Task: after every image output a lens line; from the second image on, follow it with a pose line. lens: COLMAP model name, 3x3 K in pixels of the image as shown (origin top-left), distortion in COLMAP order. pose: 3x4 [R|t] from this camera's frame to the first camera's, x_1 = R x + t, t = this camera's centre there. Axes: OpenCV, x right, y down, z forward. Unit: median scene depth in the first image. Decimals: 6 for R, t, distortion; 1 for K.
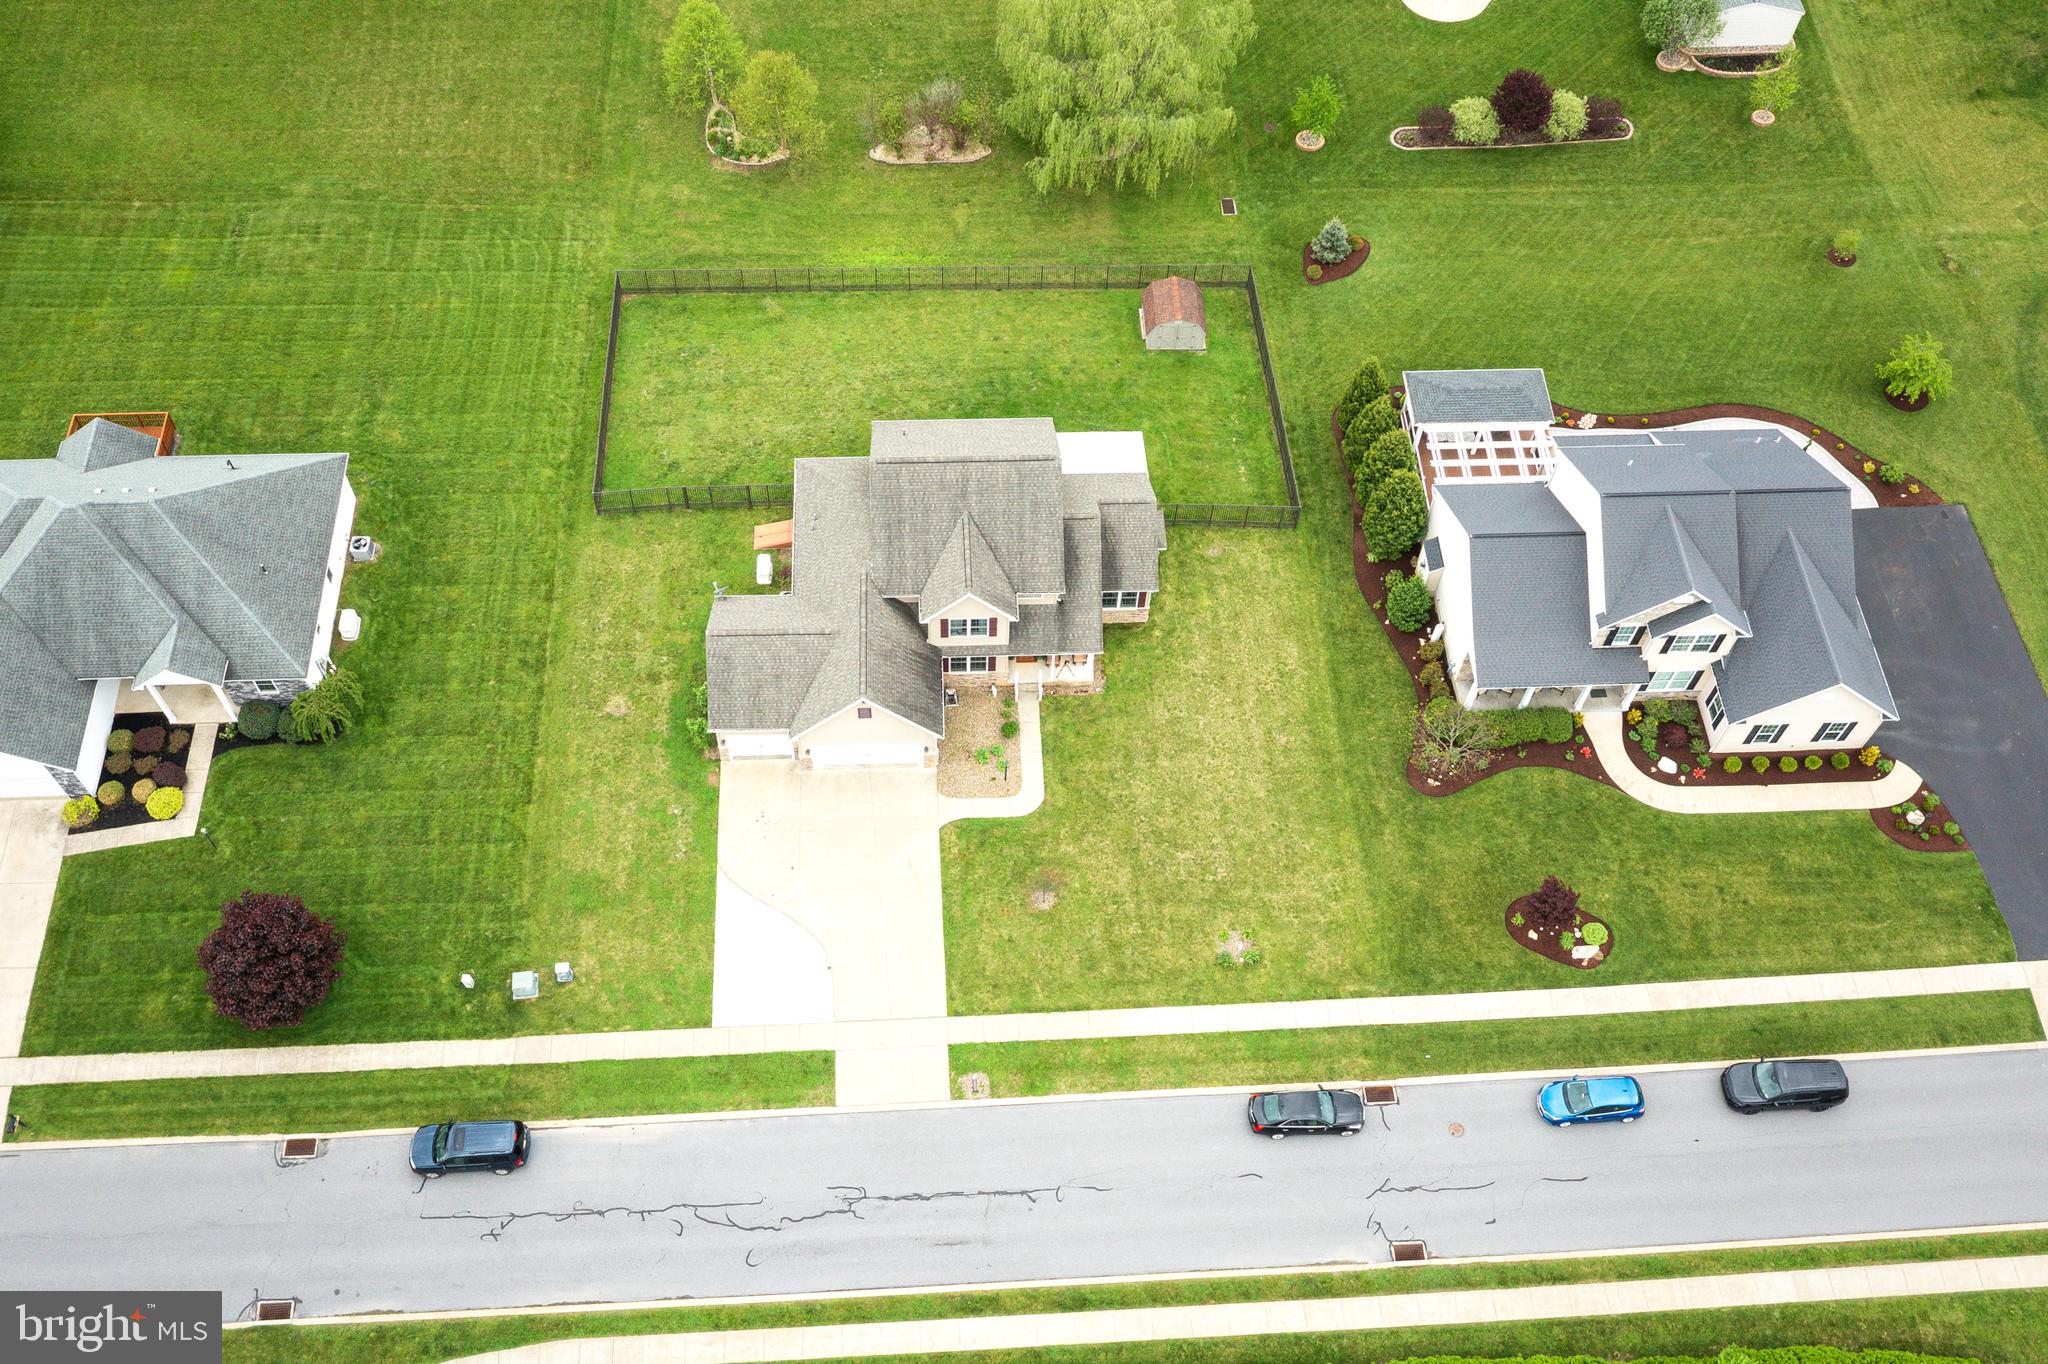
lens RADIAL K [[1949.1, 0, 1024.0], [0, 1949.1, 682.0], [0, 0, 1]] dist [-0.009676, 0.024627]
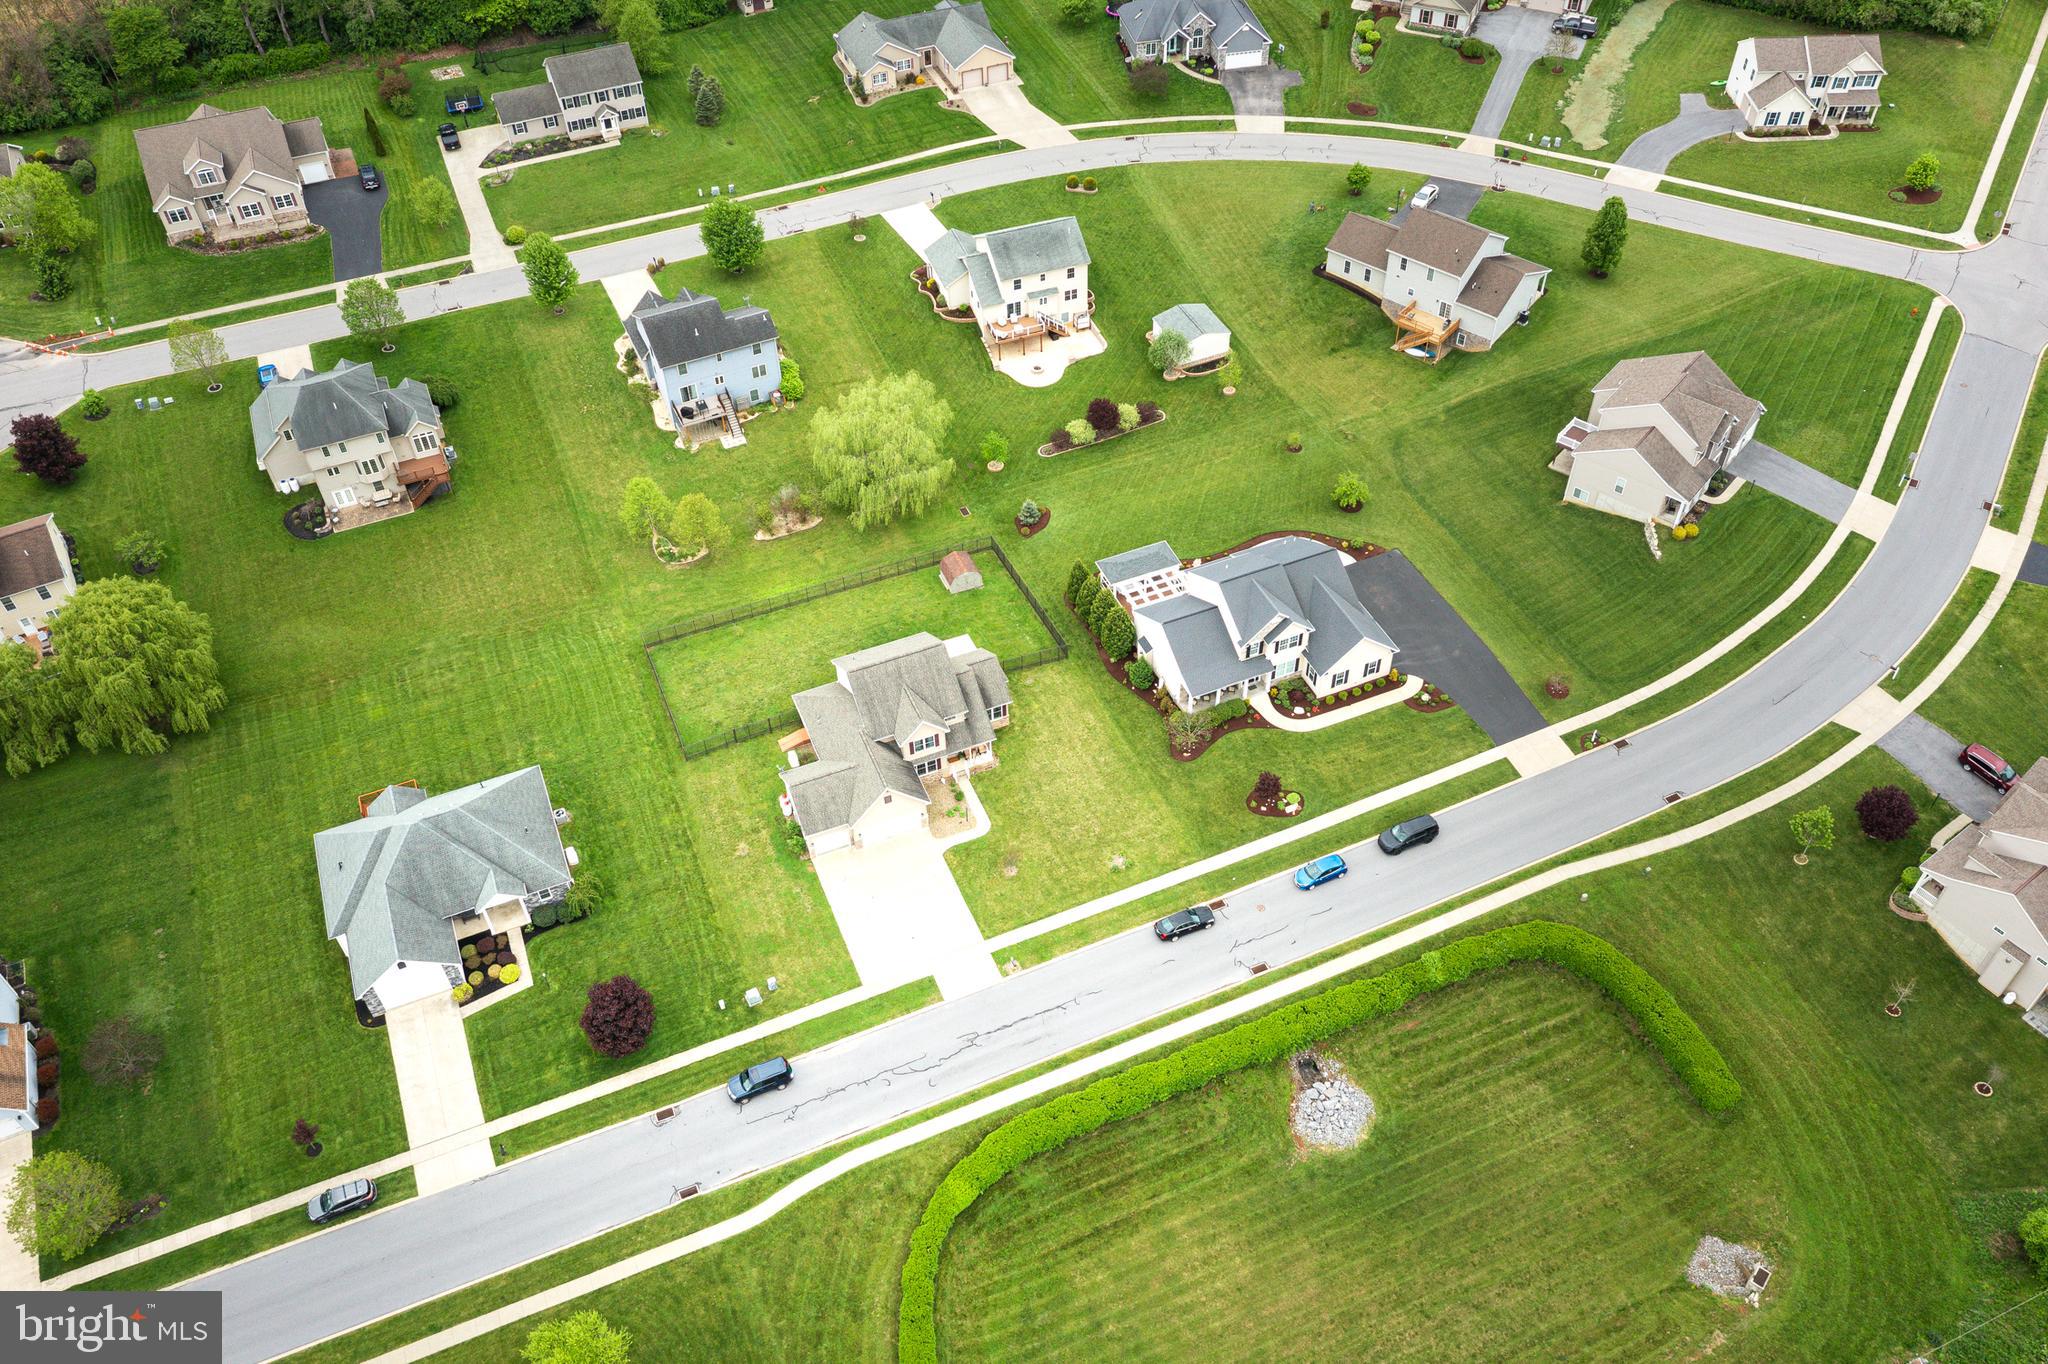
lens RADIAL K [[1949.1, 0, 1024.0], [0, 1949.1, 682.0], [0, 0, 1]] dist [-0.009676, 0.024627]
pose [[0.936825, -0.275271, 0.215834, -0.312714], [0.315407, 0.931546, -0.180942, 0.272119], [-0.151251, 0.237586, 0.959518, -0.761004]]
